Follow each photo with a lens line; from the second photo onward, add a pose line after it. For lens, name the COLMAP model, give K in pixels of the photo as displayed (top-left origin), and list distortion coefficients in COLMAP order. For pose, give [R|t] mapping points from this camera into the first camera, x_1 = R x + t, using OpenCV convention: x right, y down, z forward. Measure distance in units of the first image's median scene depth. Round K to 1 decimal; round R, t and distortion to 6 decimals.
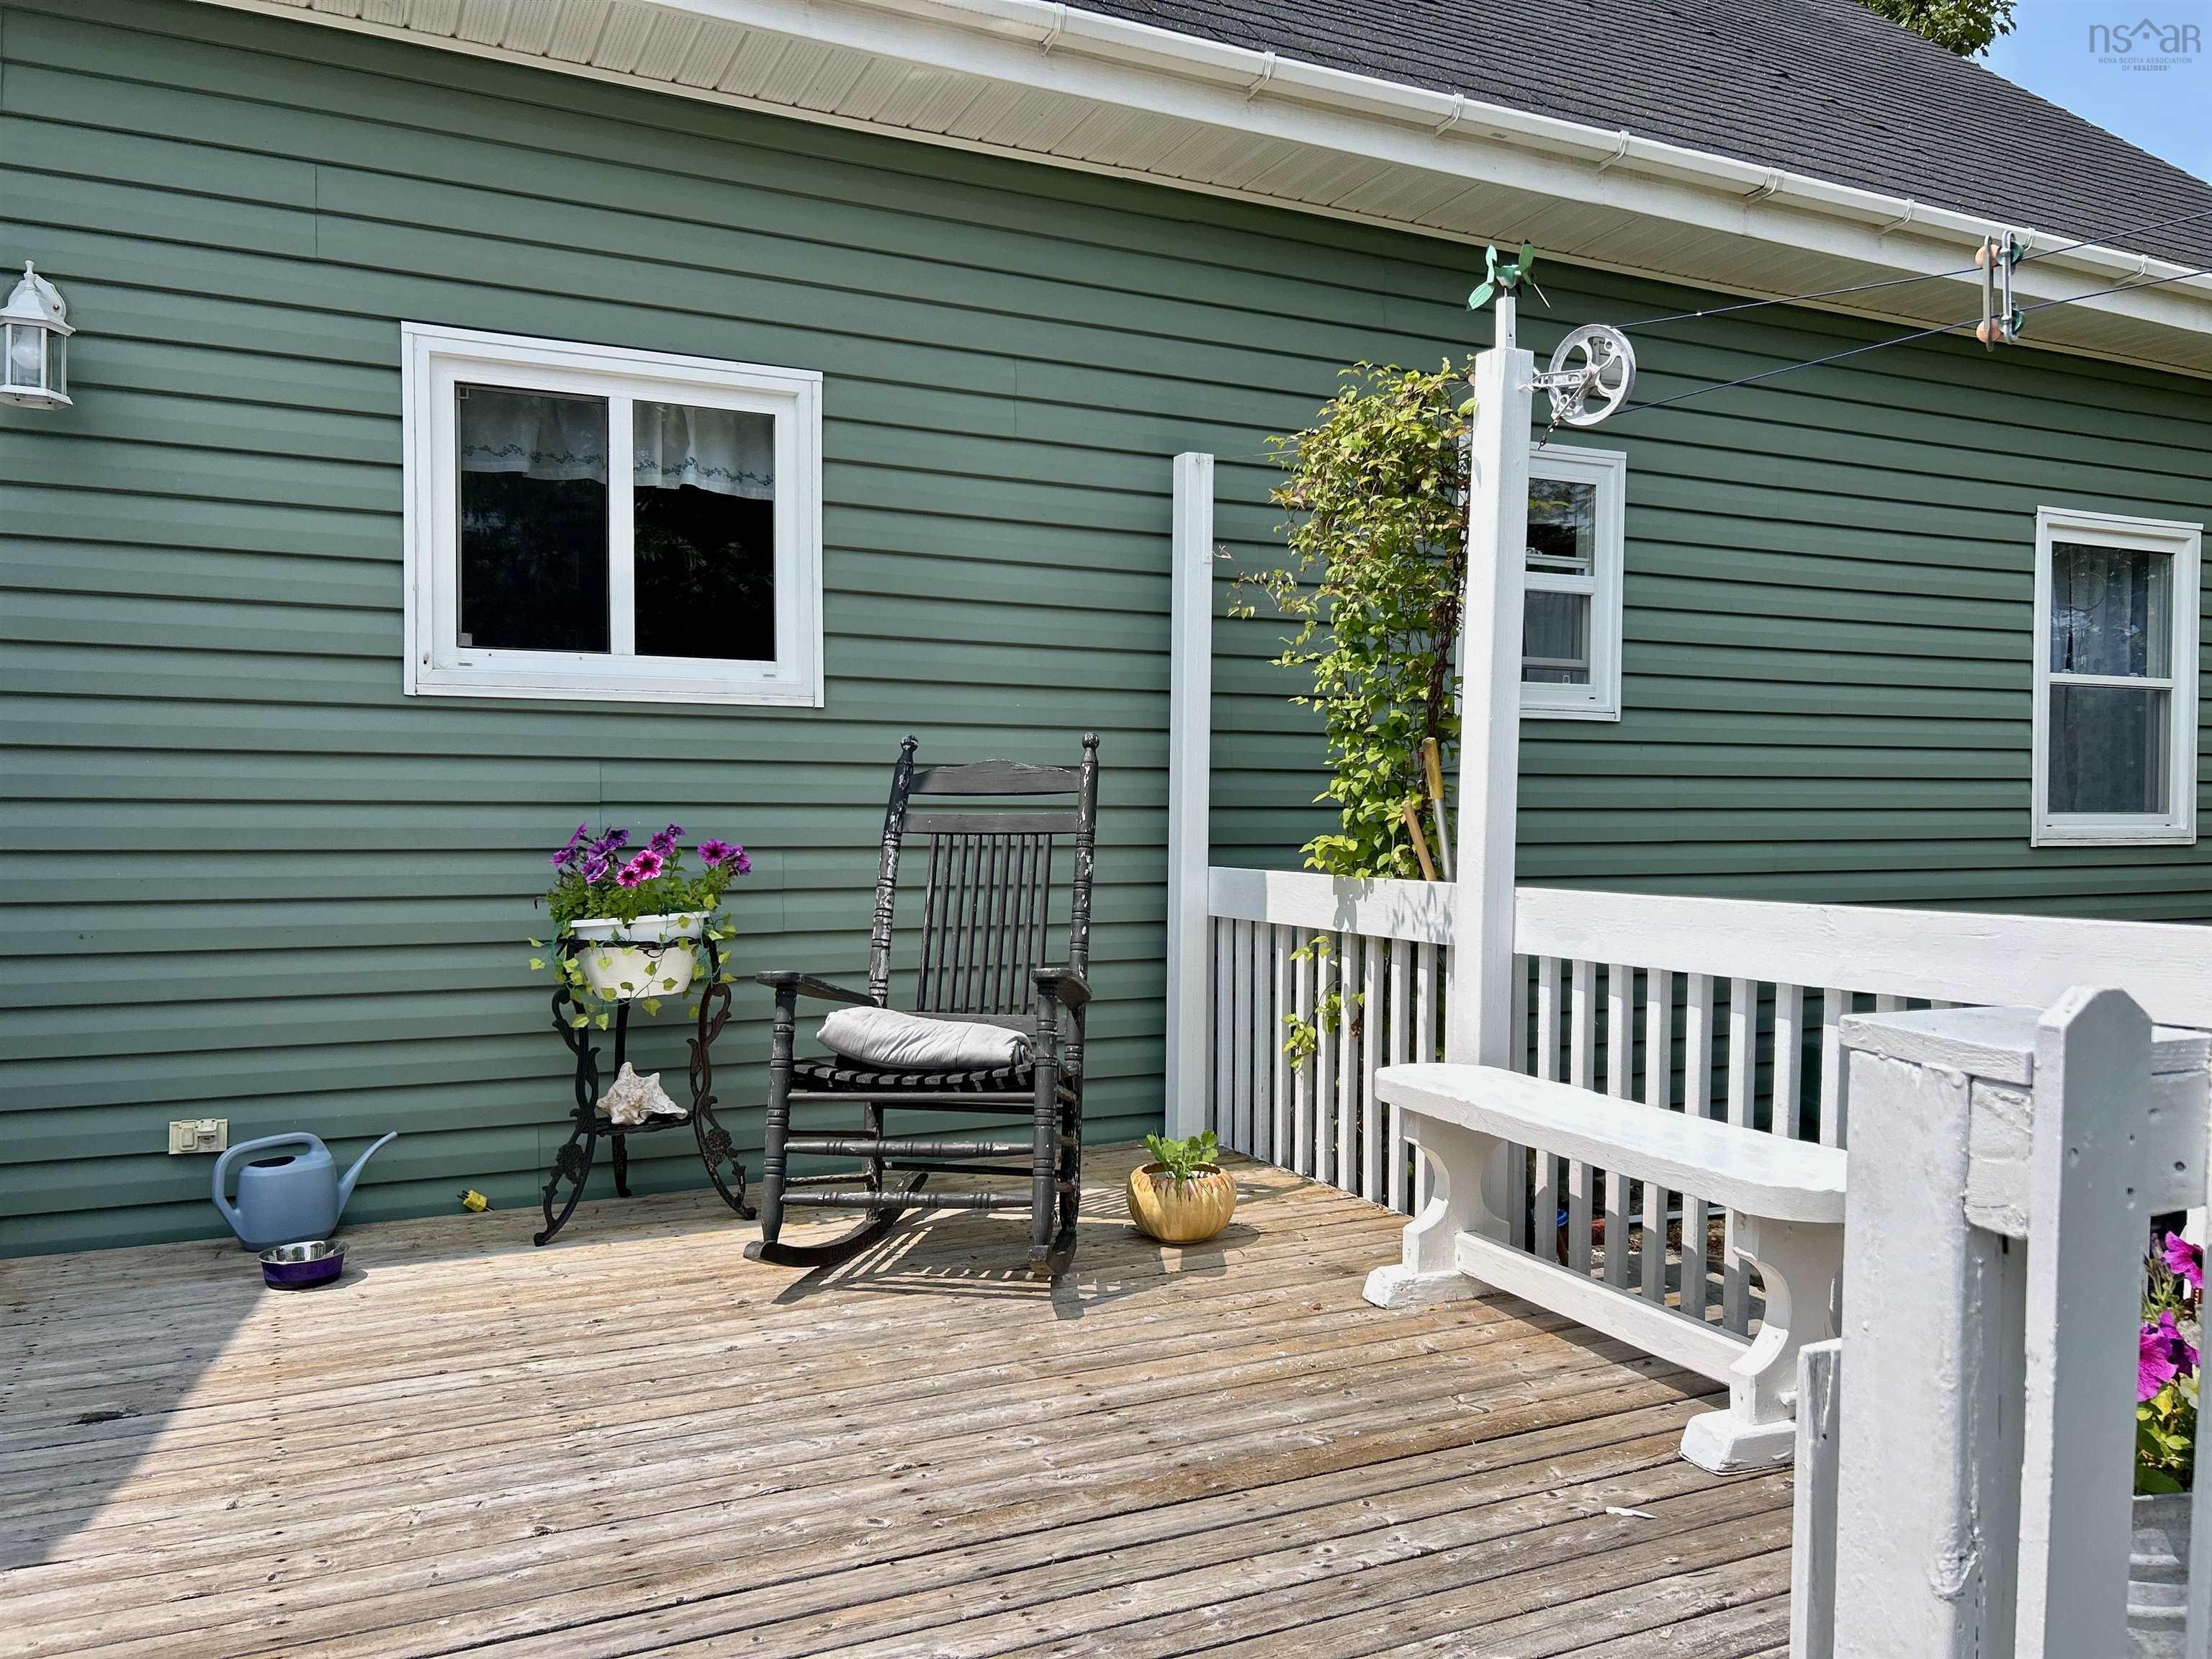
lens RADIAL K [[1663.5, 0, 1115.2], [0, 1663.5, 827.7], [0, 0, 1]] dist [0.054127, -0.000693]
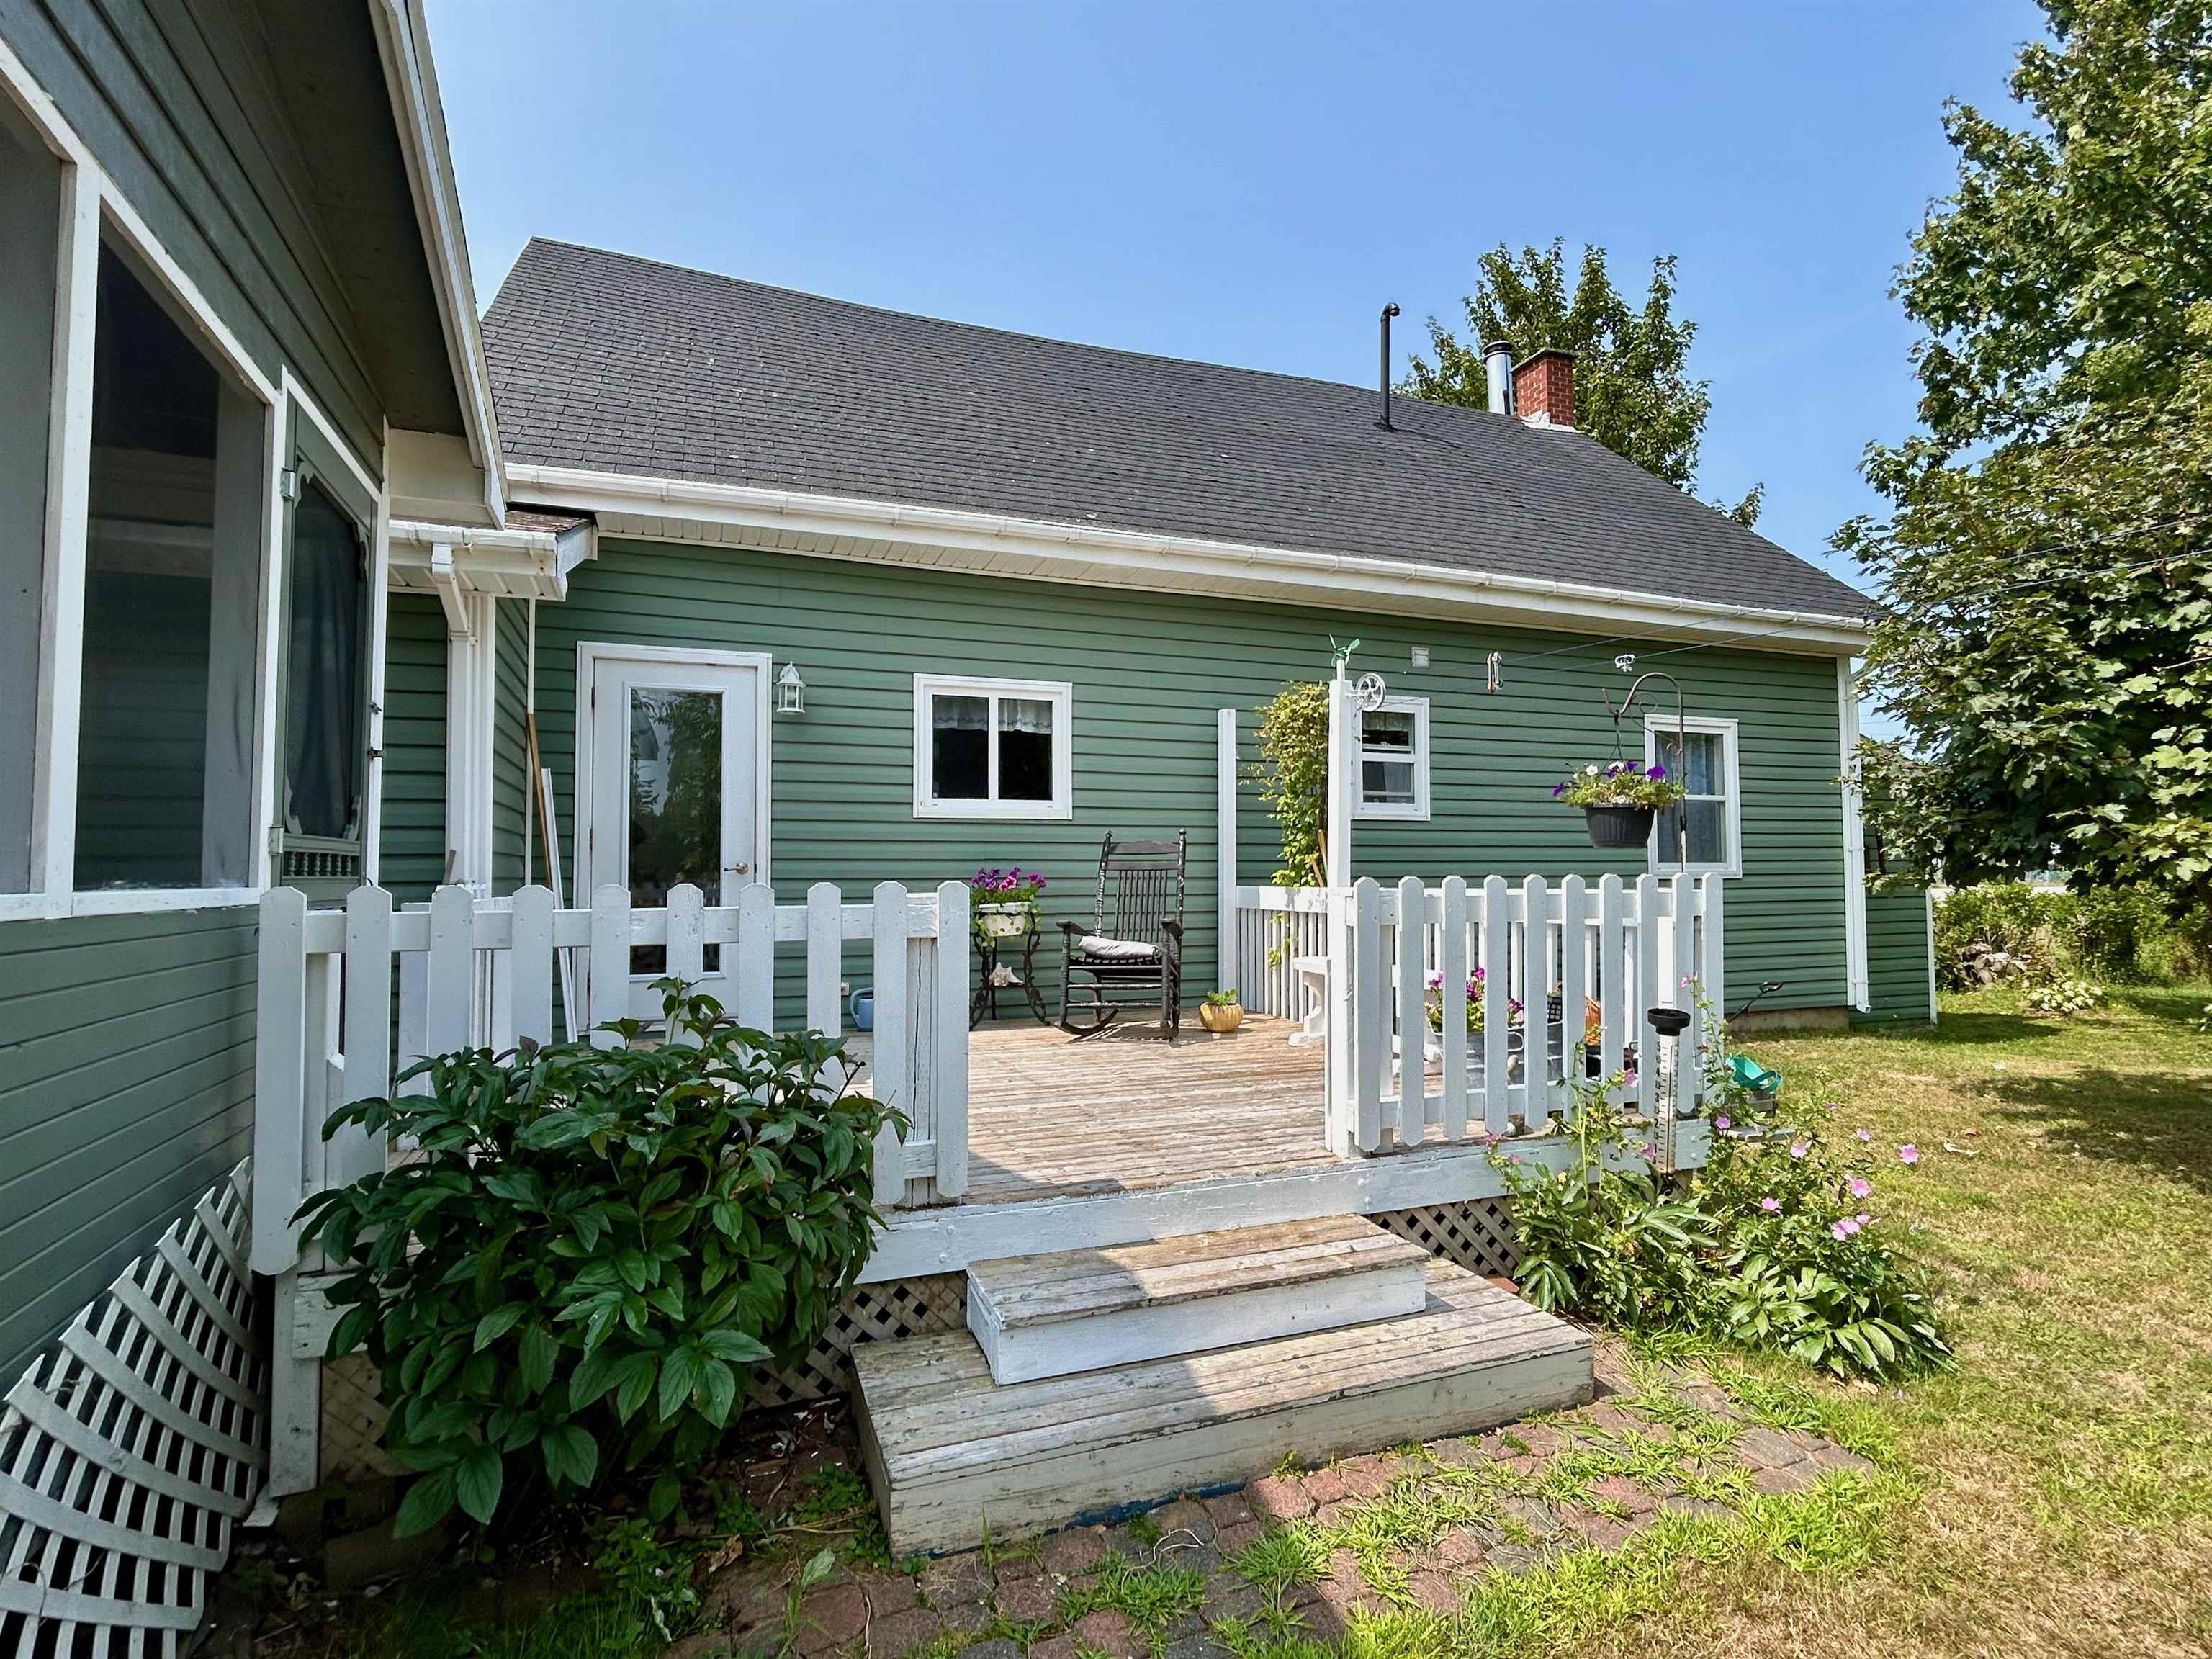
lens RADIAL K [[1074.7, 0, 1108.6], [0, 1074.7, 826.0], [0, 0, 1]] dist [-0.006169, -0.001645]
pose [[0.995491, -0.011195, -0.094192, 0.024872], [0.005806, 0.998341, -0.057292, 0.028736], [0.094677, 0.056487, 0.993904, -0.582779]]
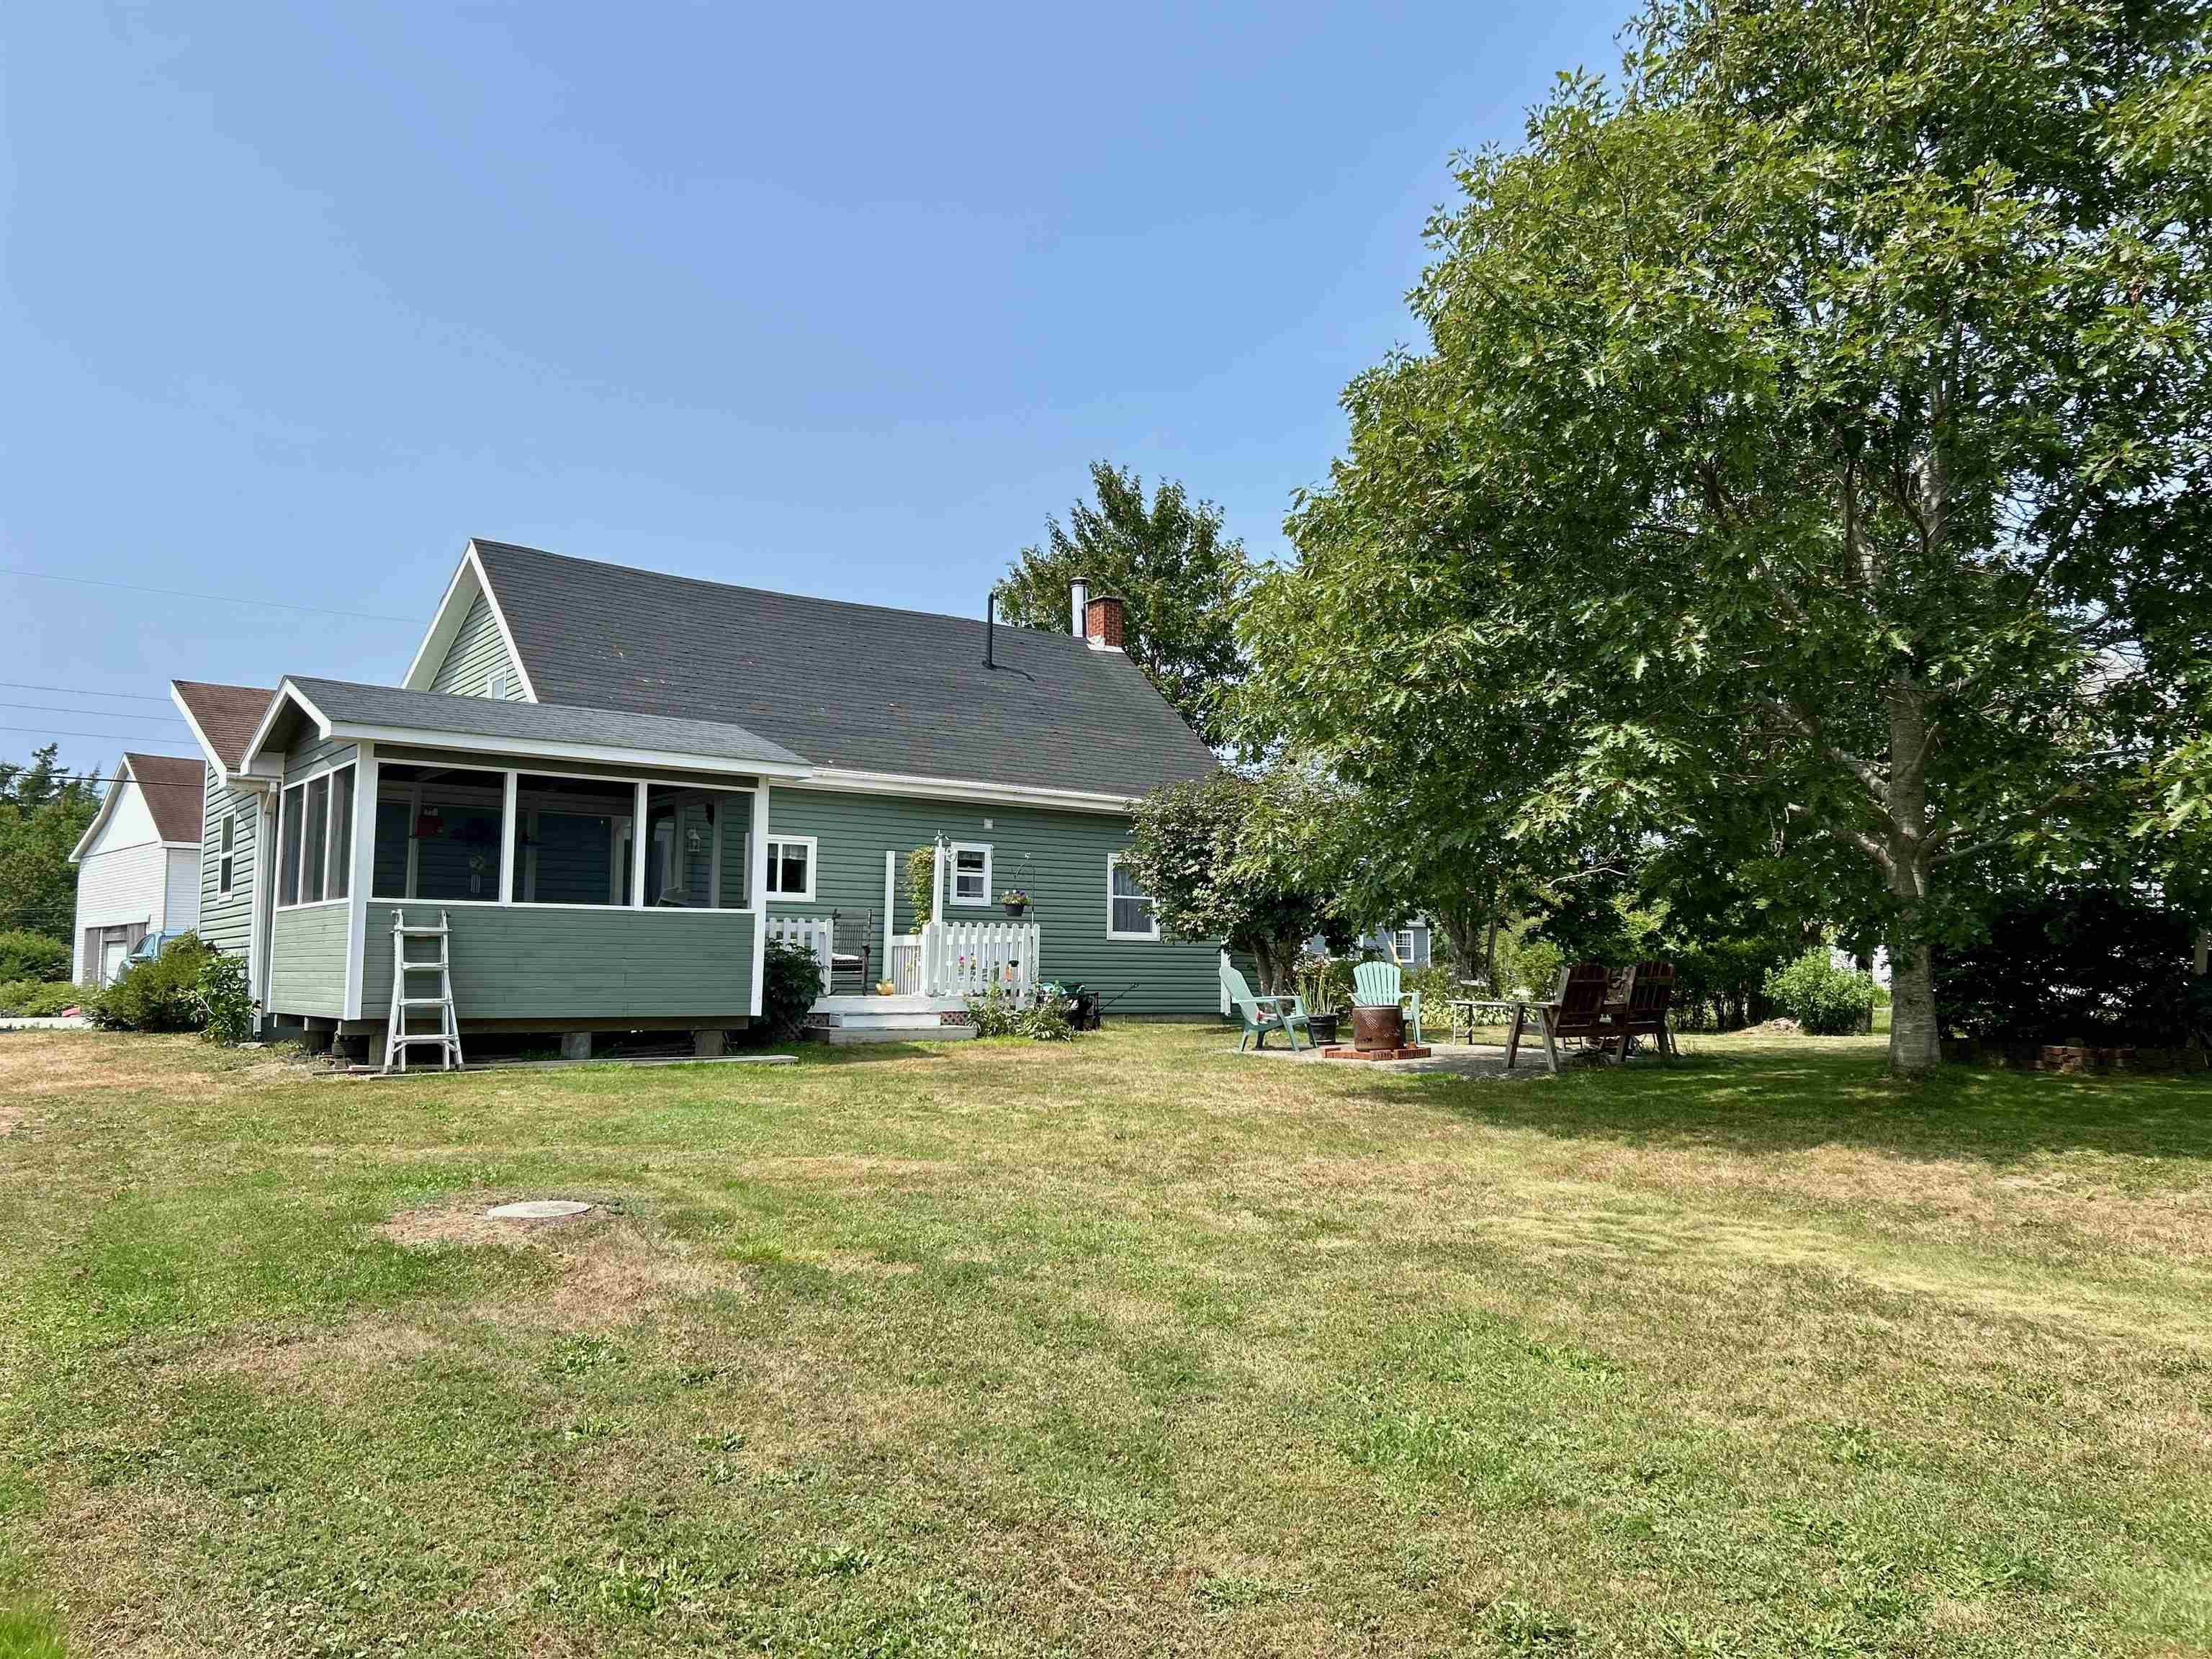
lens RADIAL K [[1663.5, 0, 1112.0], [0, 1663.5, 828.8], [0, 0, 1]] dist [0.054127, -0.000693]
pose [[0.985900, 0.017012, 0.166471, -0.144644], [0.001577, 0.993830, -0.110904, 0.291367], [-0.167331, 0.109603, 0.979790, -4.480534]]
